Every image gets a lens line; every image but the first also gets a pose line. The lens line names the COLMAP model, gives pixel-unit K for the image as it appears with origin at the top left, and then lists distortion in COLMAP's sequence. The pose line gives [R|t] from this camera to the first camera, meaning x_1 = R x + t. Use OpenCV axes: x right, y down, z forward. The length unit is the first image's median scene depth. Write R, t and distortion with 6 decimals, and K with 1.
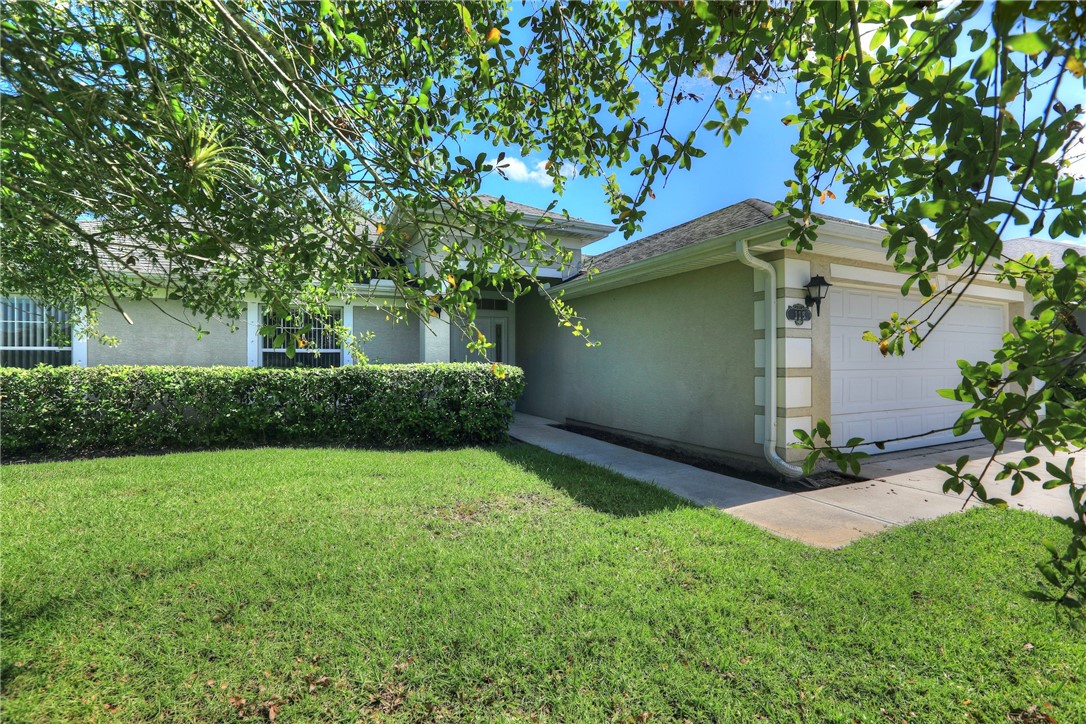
lens RADIAL K [[493.3, 0, 548.5], [0, 493.3, 361.4], [0, 0, 1]] dist [-0.033122, 0.008103]
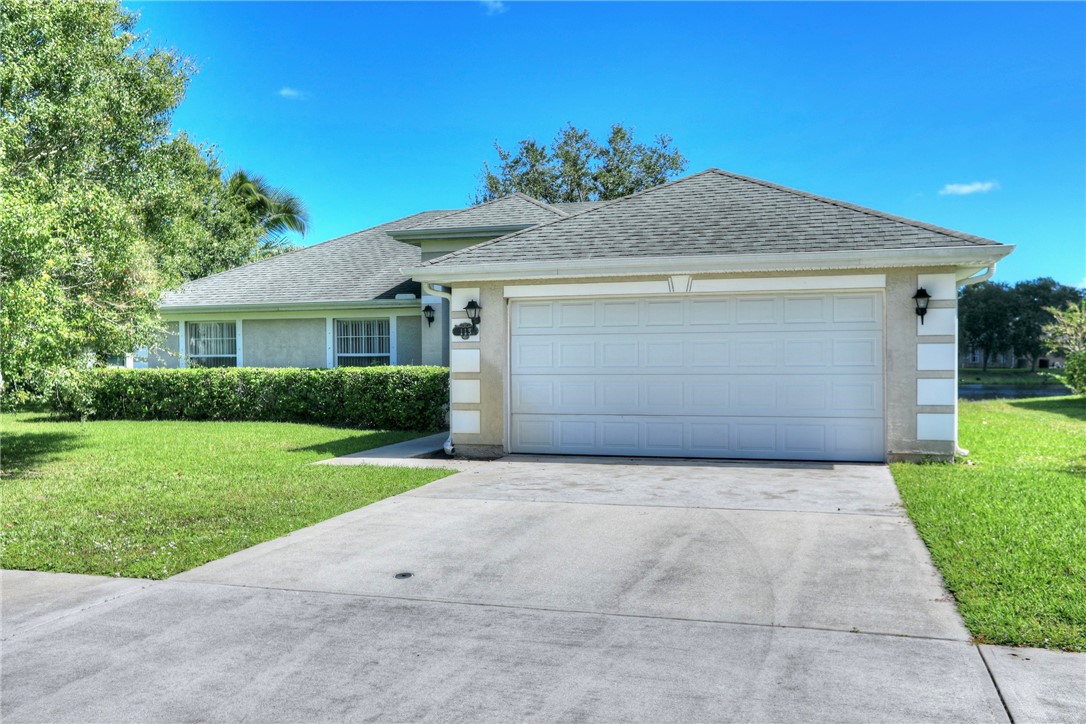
lens RADIAL K [[945.5, 0, 545.5], [0, 945.5, 362.4], [0, 0, 1]] dist [0.010692, -0.000168]
pose [[0.725373, 0.001167, -0.688355, 2.286903], [0.007840, 0.999920, 0.009957, -0.035394], [0.688311, -0.012619, 0.725306, -0.631843]]
